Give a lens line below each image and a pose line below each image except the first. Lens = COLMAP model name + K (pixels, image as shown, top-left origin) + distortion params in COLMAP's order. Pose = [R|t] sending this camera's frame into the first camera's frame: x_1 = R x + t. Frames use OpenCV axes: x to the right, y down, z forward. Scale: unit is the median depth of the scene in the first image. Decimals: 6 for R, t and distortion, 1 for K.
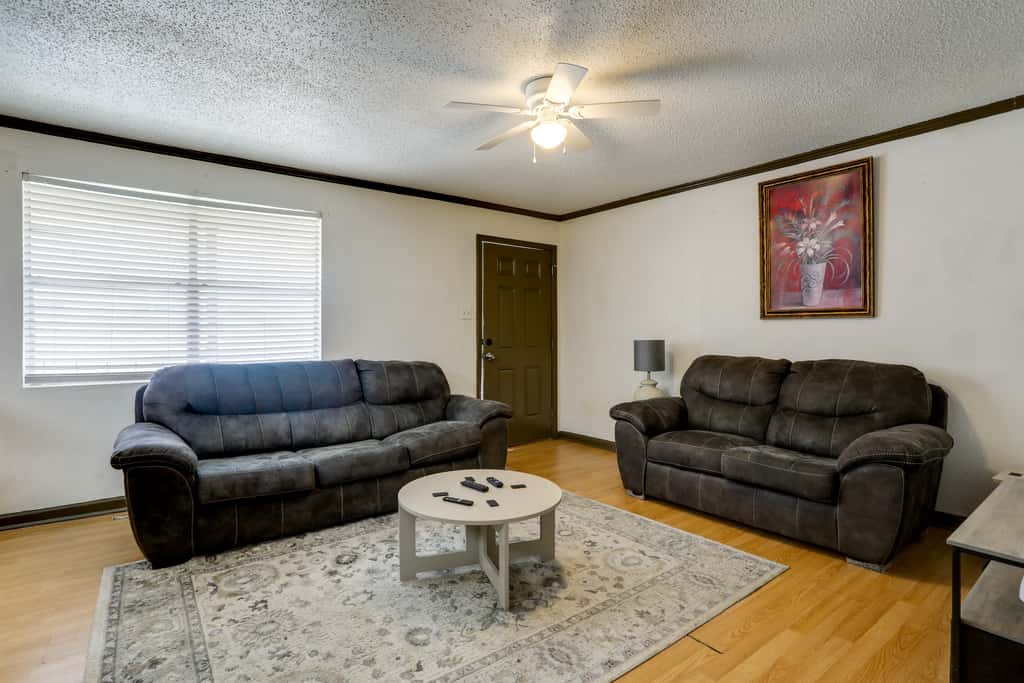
lens RADIAL K [[491.3, 0, 514.6], [0, 491.3, 334.4], [0, 0, 1]] dist [-0.013959, 0.012599]
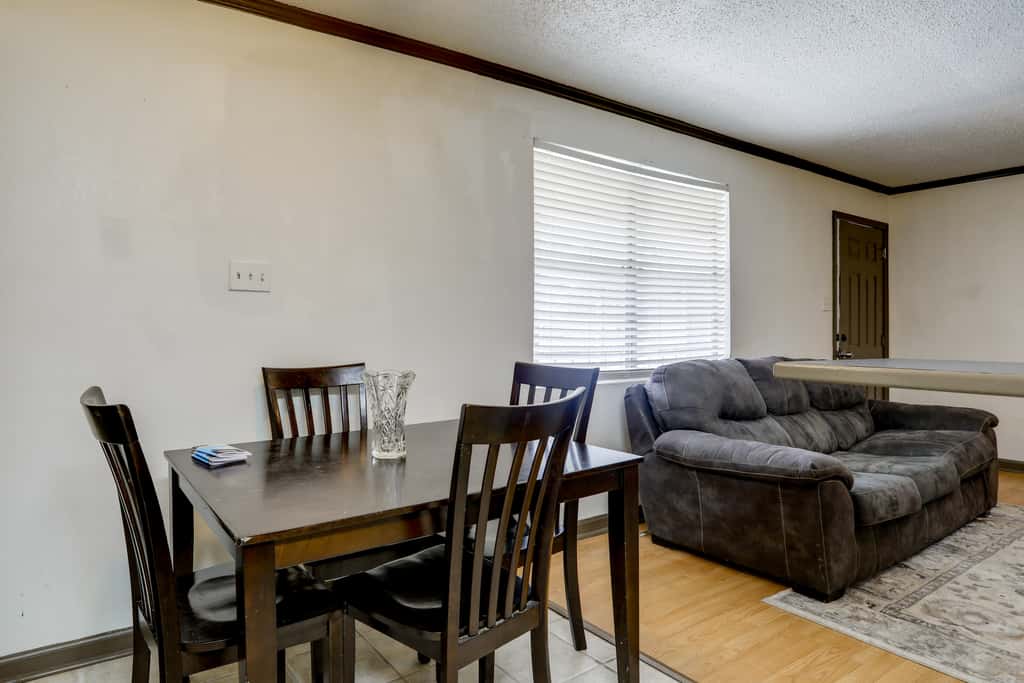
lens RADIAL K [[559.4, 0, 511.3], [0, 559.4, 332.3], [0, 0, 1]] dist [0.001777, -0.000405]
pose [[0.998576, -0.002320, -0.053291, -0.990231], [0.001953, 0.999974, -0.006934, 0.020233], [0.053306, 0.006820, 0.998555, 0.012198]]
